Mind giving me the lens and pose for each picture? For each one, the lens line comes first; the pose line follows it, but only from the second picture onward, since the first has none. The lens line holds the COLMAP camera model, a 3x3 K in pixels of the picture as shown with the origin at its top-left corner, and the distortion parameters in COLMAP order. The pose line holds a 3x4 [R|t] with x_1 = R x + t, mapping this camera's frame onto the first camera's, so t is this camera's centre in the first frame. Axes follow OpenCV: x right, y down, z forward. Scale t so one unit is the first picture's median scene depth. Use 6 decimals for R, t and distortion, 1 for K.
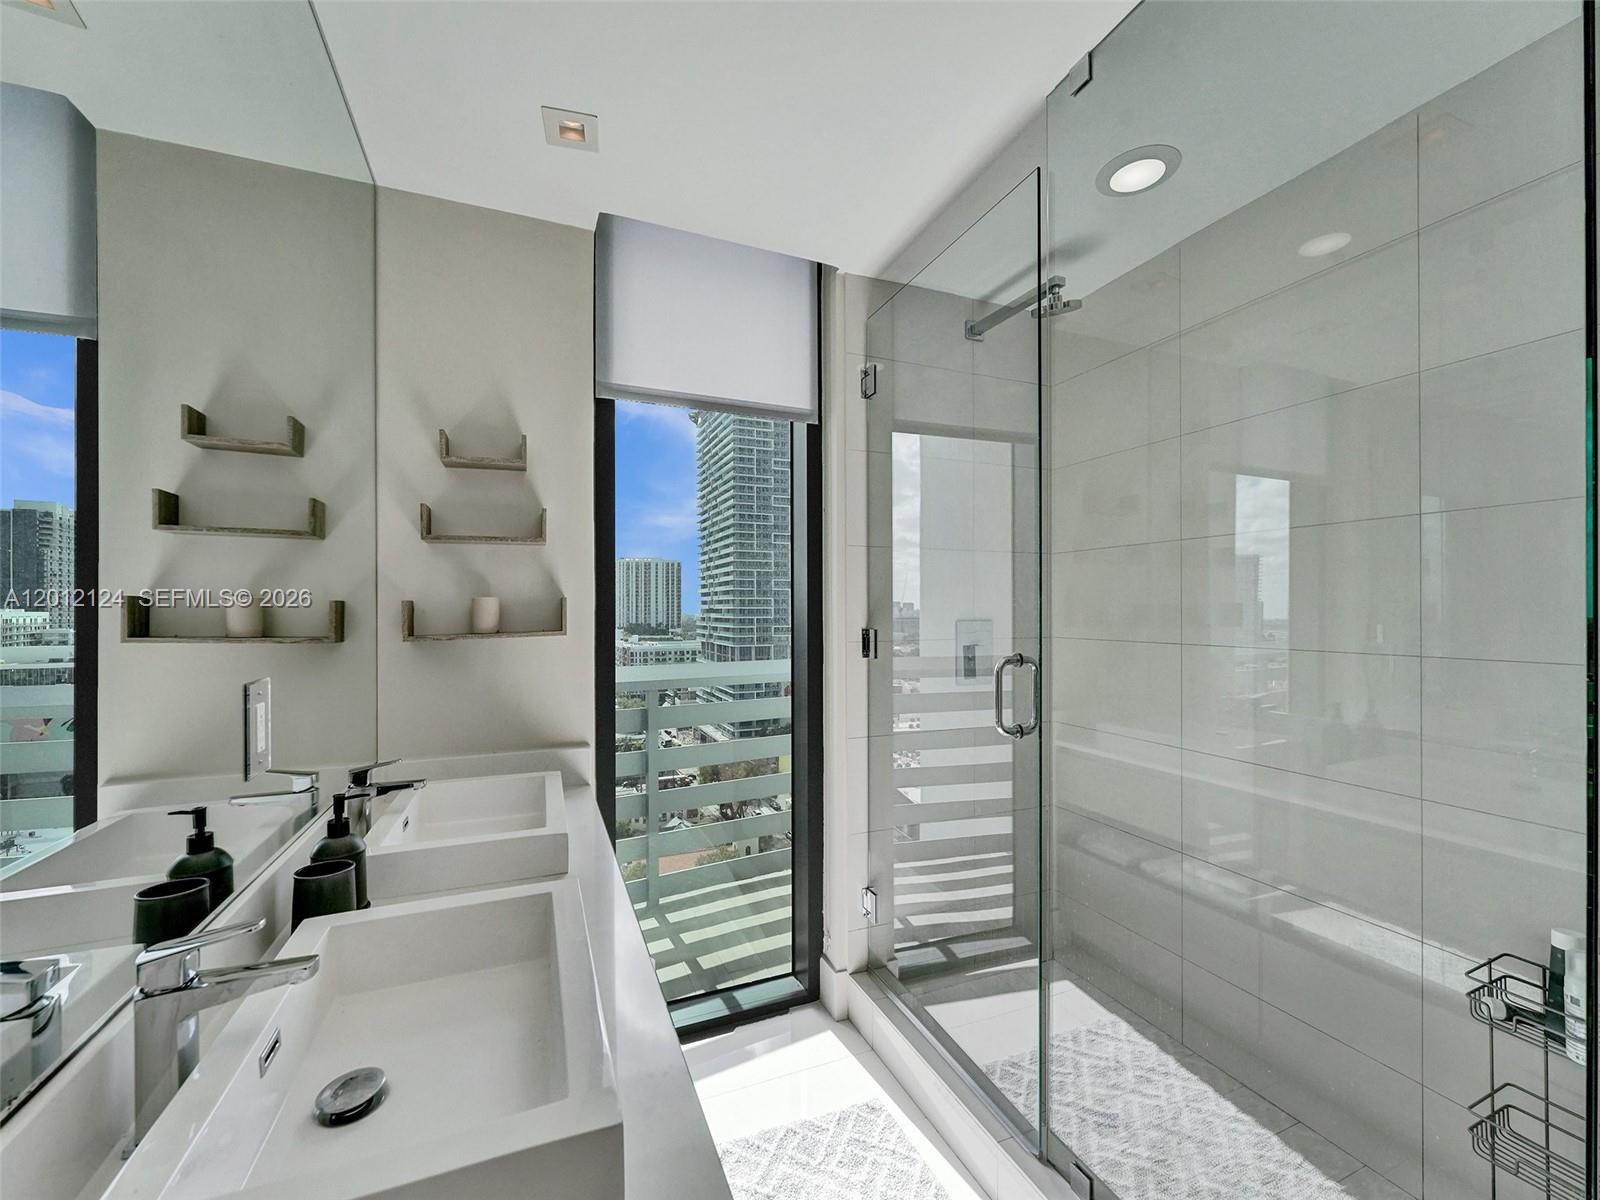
lens RADIAL K [[643.3, 0, 778.6], [0, 643.3, 609.5], [0, 0, 1]] dist [-0.002502, 0.000236]
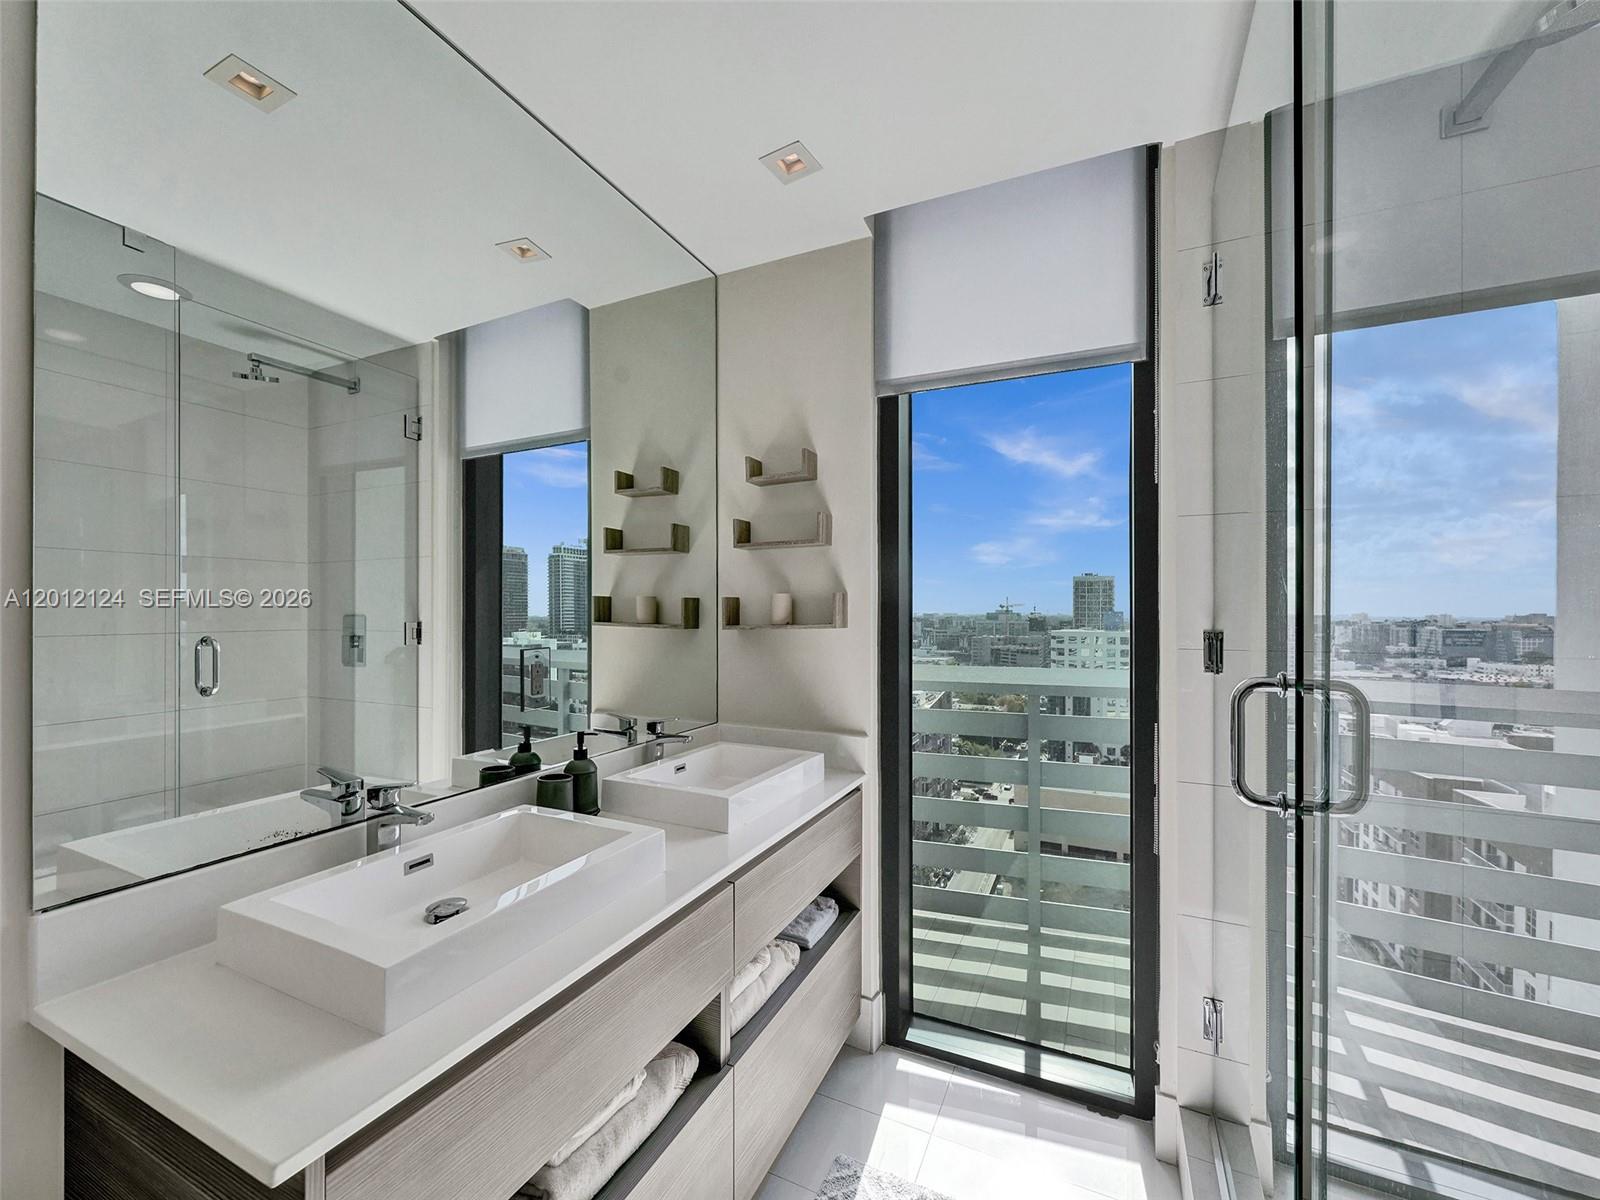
lens RADIAL K [[639.6, 0, 791.0], [0, 639.6, 606.9], [0, 0, 1]] dist [-0.001643, 0.000539]
pose [[0.687910, -0.002386, -0.725792, 0.389160], [-0.003324, 0.999974, -0.006437, 0.013276], [0.725789, 0.006841, 0.687884, 0.213850]]
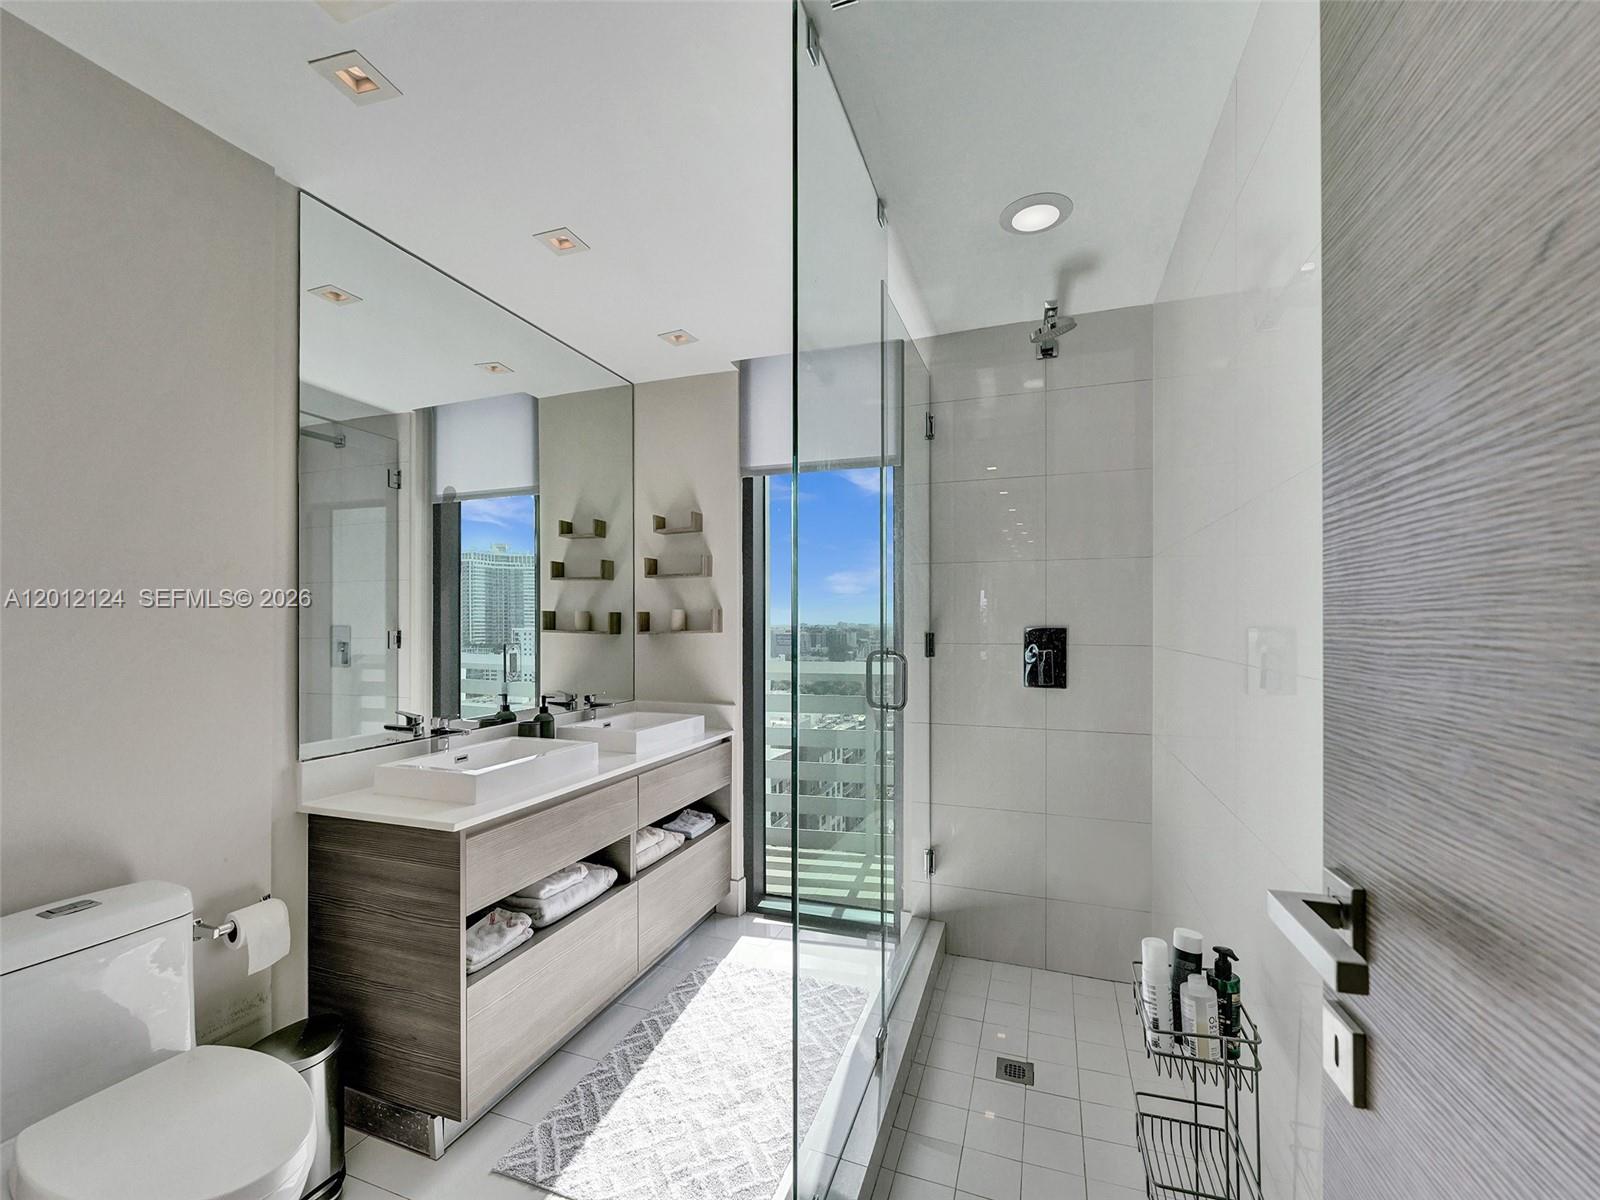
lens RADIAL K [[672.2, 0, 792.2], [0, 672.2, 614.9], [0, 0, 1]] dist [0.000815, -0.000045]
pose [[0.754484, -0.007253, -0.656279, 0.916405], [-0.001502, 0.999917, -0.012777, 0.018375], [0.656317, 0.010626, 0.754410, -0.135198]]
